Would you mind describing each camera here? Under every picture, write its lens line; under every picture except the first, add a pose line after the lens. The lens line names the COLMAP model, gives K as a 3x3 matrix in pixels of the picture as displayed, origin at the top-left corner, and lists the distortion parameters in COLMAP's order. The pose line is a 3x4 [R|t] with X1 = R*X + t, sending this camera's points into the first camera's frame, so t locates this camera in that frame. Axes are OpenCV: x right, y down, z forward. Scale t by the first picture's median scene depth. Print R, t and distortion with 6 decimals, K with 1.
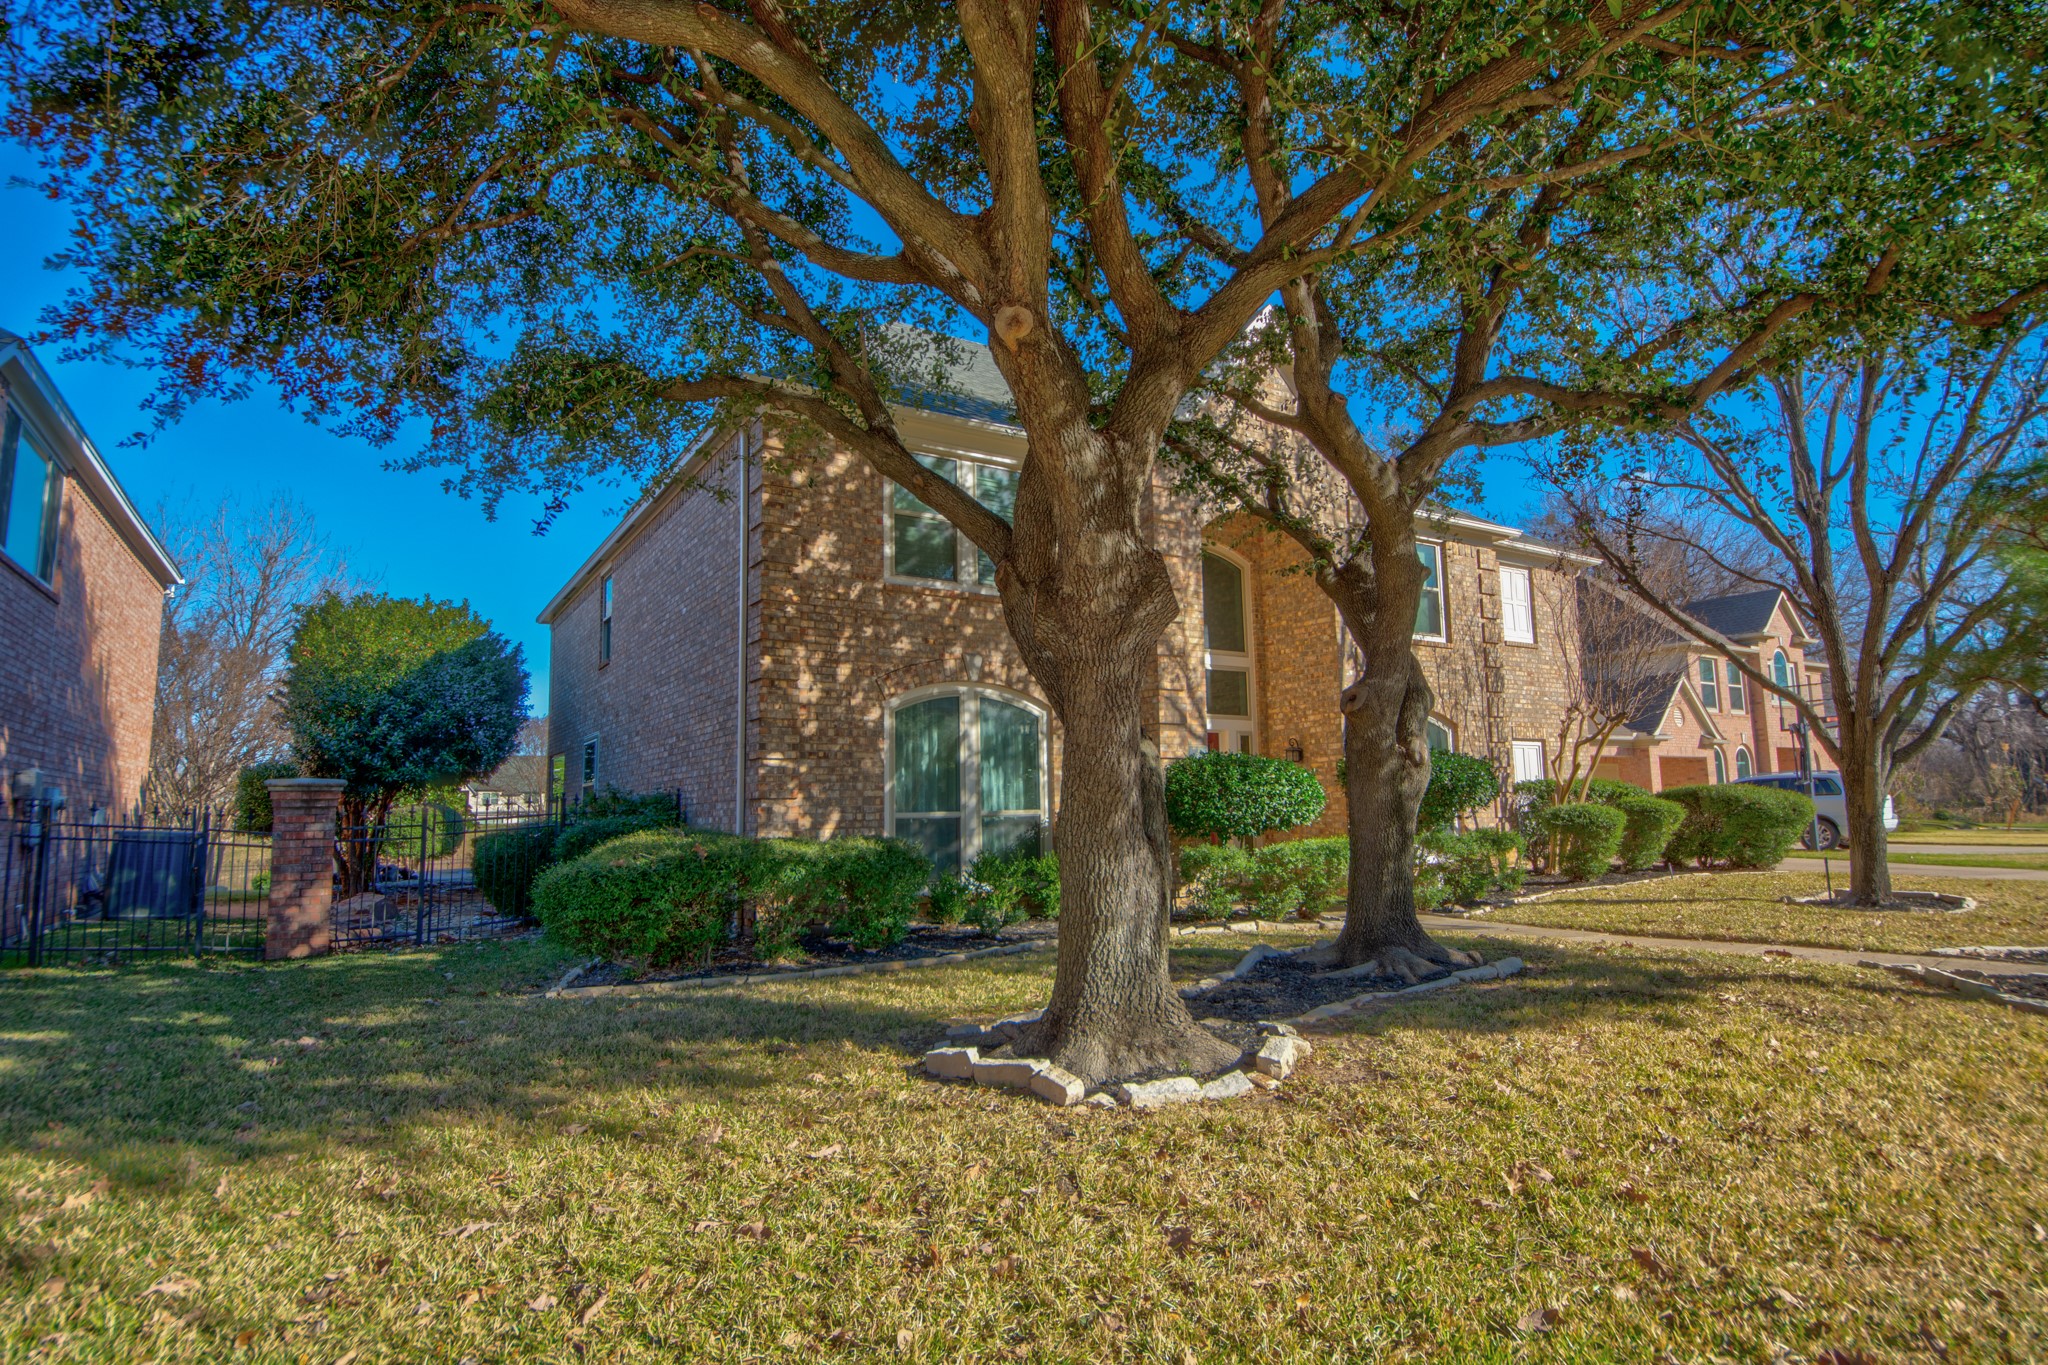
lens RADIAL K [[1076.8, 0, 1024.0], [0, 1076.8, 682.5], [0, 0, 1]] dist [0.012766, -0.001287]
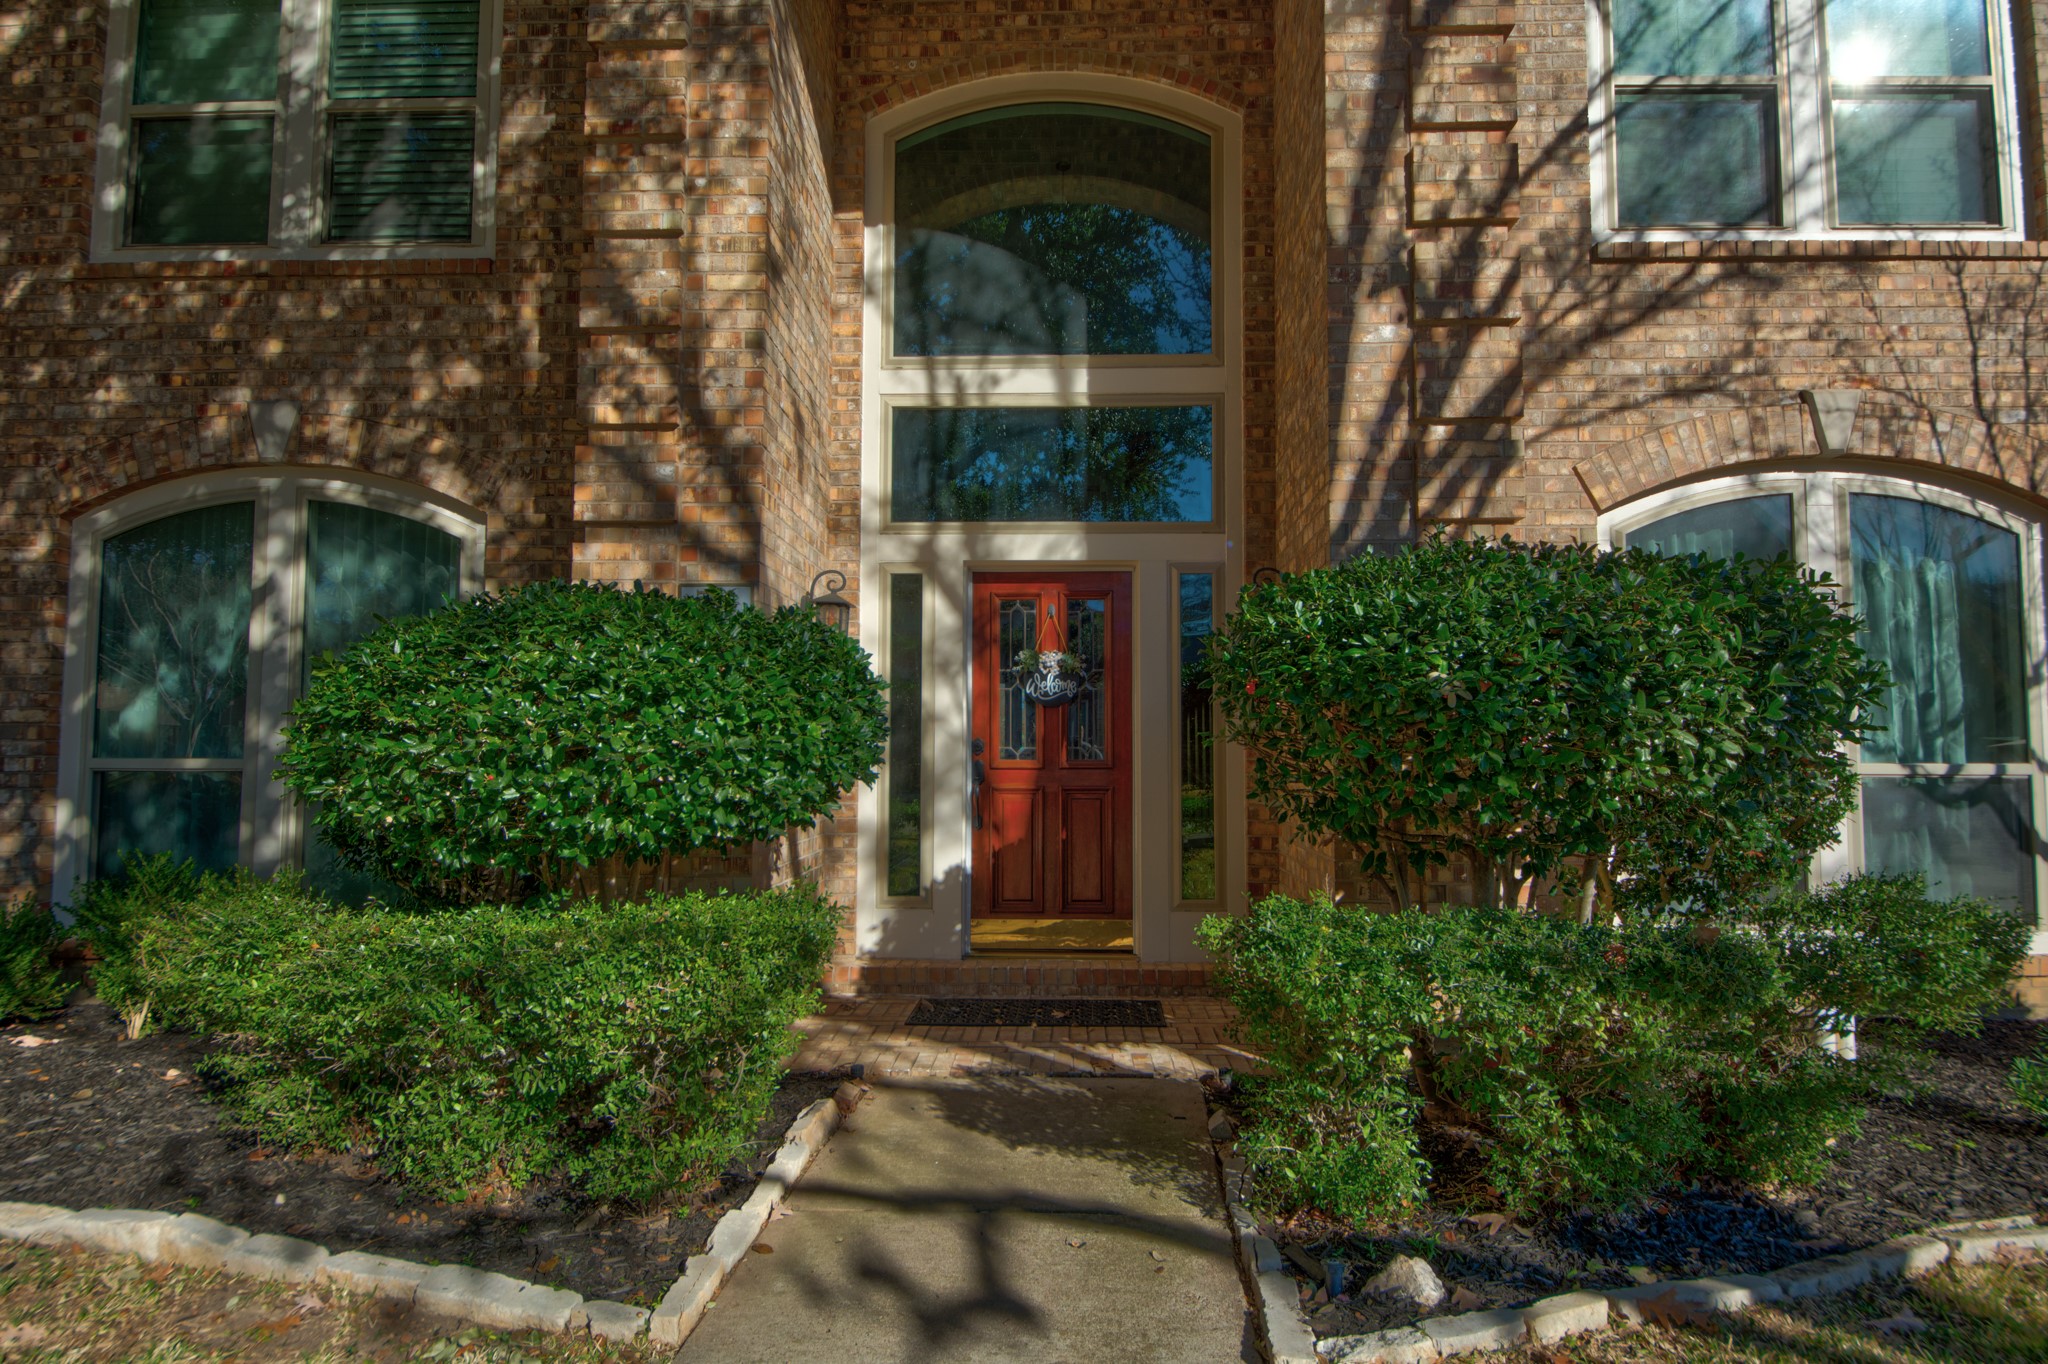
lens RADIAL K [[1076.8, 0, 1024.0], [0, 1076.8, 682.0], [0, 0, 1]] dist [0.012766, -0.001287]
pose [[0.836604, -0.008474, -0.547743, 0.451702], [0.054415, 0.996221, 0.067700, 0.074704], [0.545099, -0.086444, 0.833903, 0.798219]]
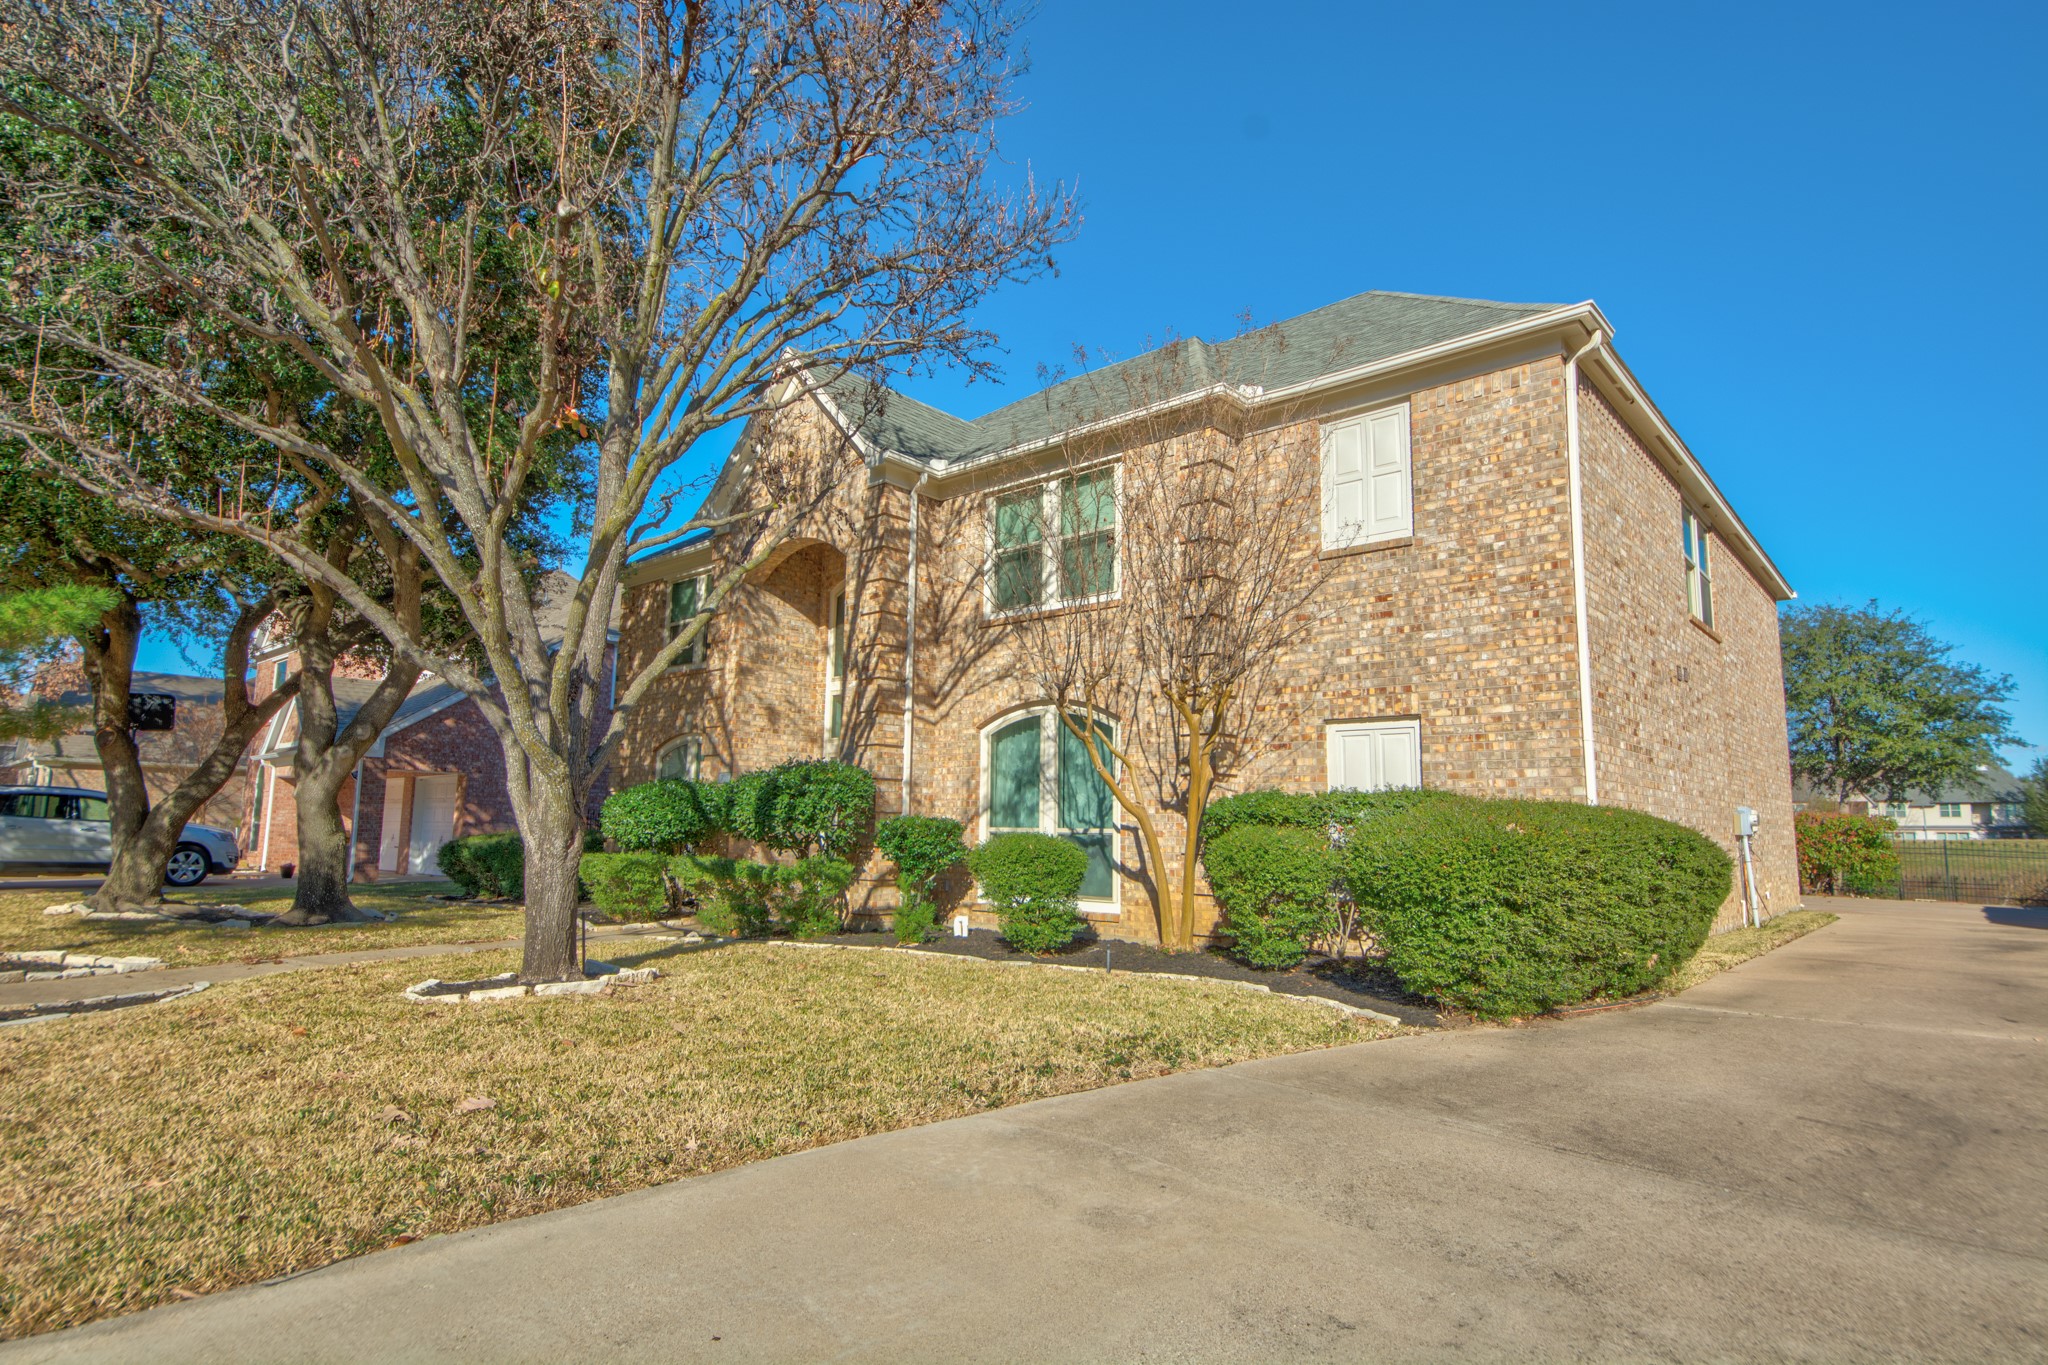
lens RADIAL K [[1076.8, 0, 1024.0], [0, 1076.8, 682.5], [0, 0, 1]] dist [0.012766, -0.001287]
pose [[0.290721, -0.110089, -0.950454, 1.450032], [0.107369, 0.990838, -0.081925, 0.097825], [0.950765, -0.078232, 0.299877, 1.010208]]
